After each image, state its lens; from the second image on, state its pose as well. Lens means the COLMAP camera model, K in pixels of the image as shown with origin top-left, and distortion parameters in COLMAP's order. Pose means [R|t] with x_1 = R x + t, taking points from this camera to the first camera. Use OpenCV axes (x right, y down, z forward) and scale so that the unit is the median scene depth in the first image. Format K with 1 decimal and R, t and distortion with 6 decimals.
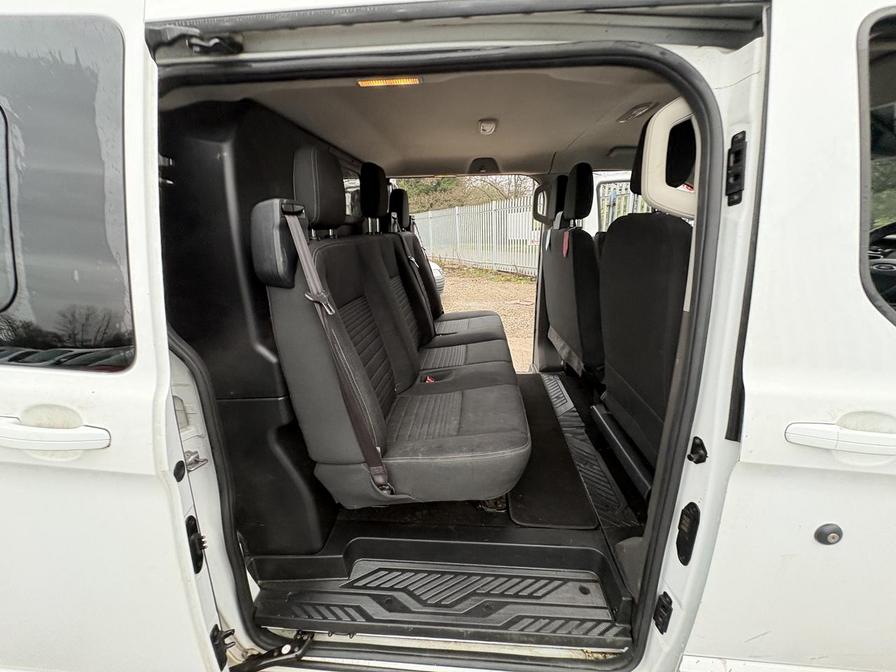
lens RADIAL K [[354.6, 0, 448.5], [0, 354.6, 335.0], [0, 0, 1]] dist [-0.001959, 0.000395]
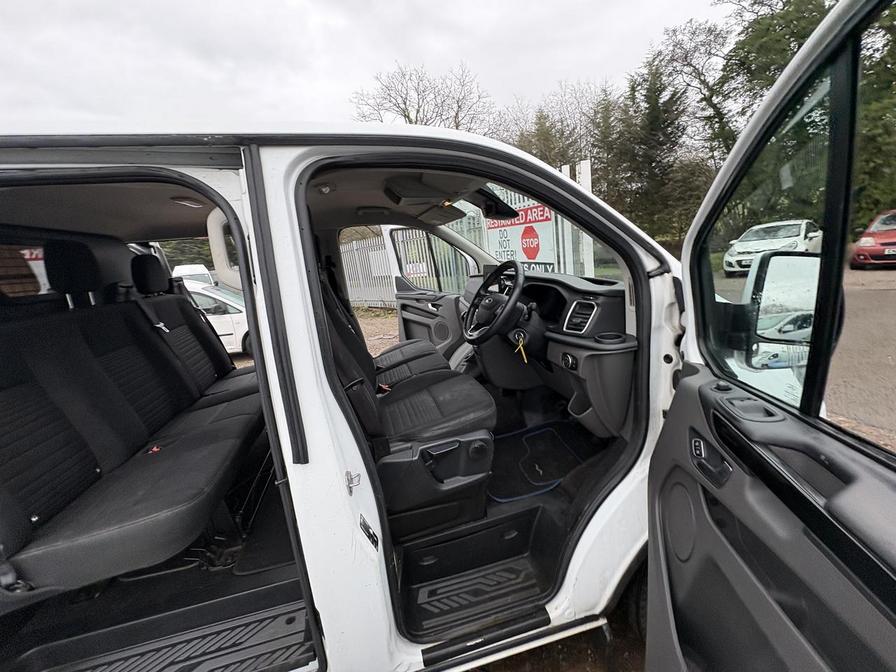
lens RADIAL K [[354.6, 0, 448.1], [0, 354.6, 335.3], [0, 0, 1]] dist [-0.001959, 0.000395]
pose [[0.949278, -0.131312, 0.285707, 0.656010], [0.156142, 0.985538, -0.065835, 0.007240], [-0.272930, 0.107106, 0.956053, -0.265346]]
